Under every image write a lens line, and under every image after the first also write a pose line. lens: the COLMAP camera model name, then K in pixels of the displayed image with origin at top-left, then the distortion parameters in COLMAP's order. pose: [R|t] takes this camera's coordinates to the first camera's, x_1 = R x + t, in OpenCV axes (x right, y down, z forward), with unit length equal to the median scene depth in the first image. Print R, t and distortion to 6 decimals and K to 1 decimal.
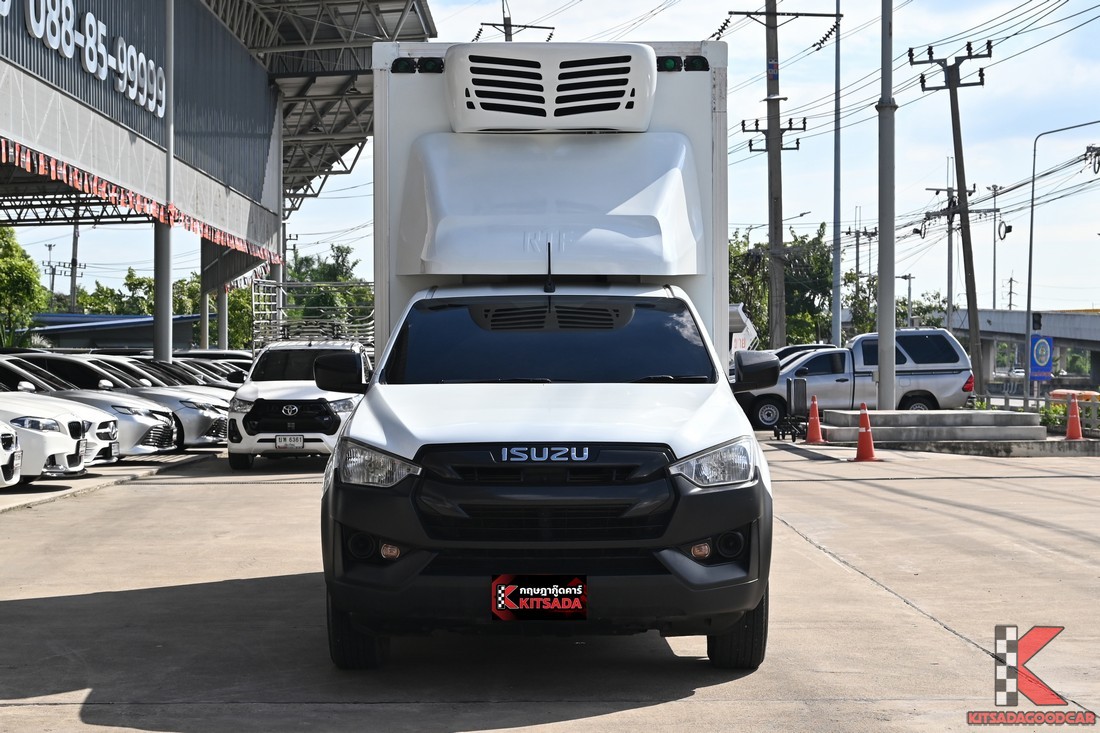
lens RADIAL K [[1992.9, 0, 550.0], [0, 1992.9, 366.6], [0, 0, 1]] dist [-0.037166, 0.000000]
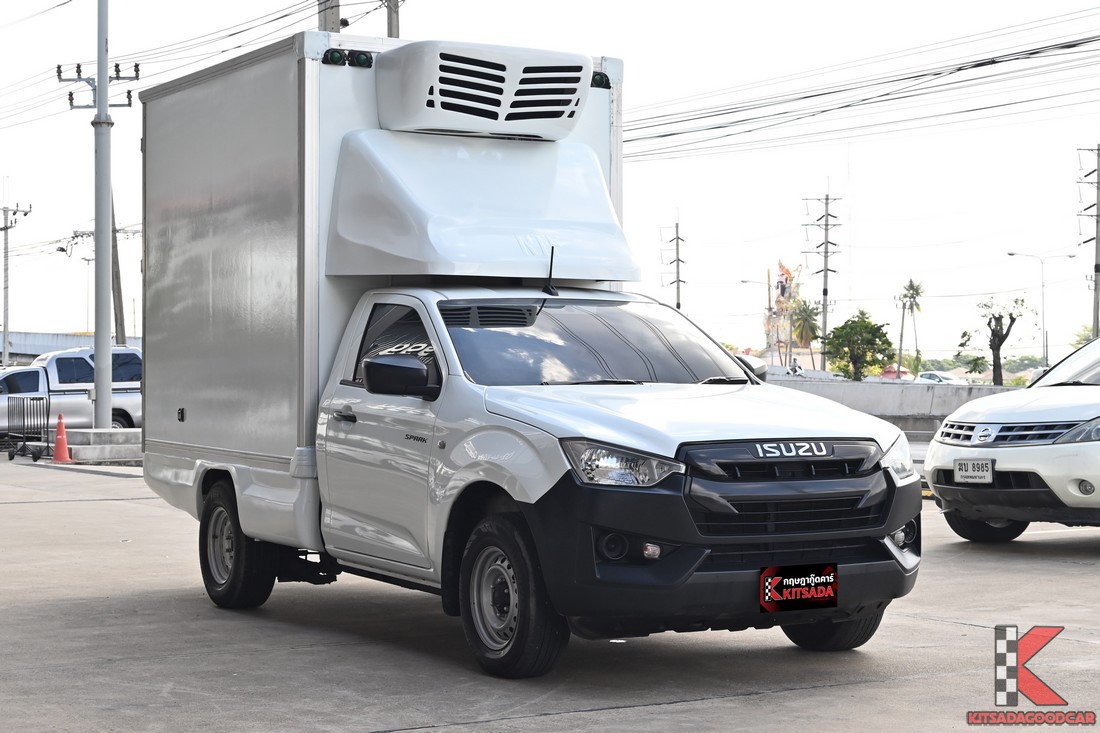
lens RADIAL K [[1979.7, 0, 549.8], [0, 1979.7, 364.9], [0, 0, 1]] dist [-0.040479, 0.000000]
pose [[0.865280, 0.003817, 0.501274, -0.481857], [0.002511, 0.999925, -0.011949, 0.009230], [-0.501282, 0.011598, 0.865206, 0.131966]]
